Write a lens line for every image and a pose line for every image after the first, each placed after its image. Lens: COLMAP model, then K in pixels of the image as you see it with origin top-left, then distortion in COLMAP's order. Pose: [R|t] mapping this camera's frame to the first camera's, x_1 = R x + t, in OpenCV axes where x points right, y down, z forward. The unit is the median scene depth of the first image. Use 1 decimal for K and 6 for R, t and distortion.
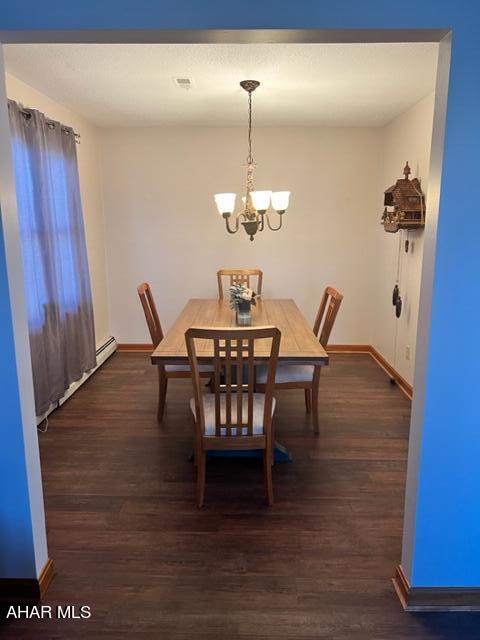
lens RADIAL K [[482.4, 0, 243.6], [0, 482.4, 321.0], [0, 0, 1]] dist [0.076558, -0.107070]
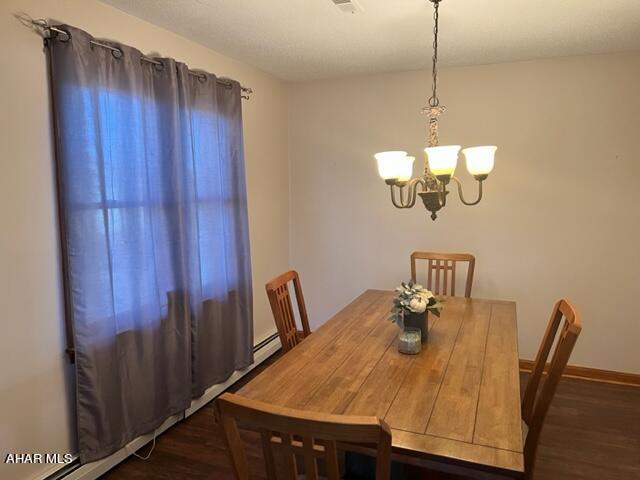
lens RADIAL K [[482.4, 0, 320.0], [0, 482.4, 240.0], [0, 0, 1]] dist [0.076558, -0.107070]
pose [[0.932227, 0.039872, -0.359671, 0.110104], [-0.069983, 0.995012, -0.071086, -0.079673], [0.355043, 0.091439, 0.930367, 0.324153]]
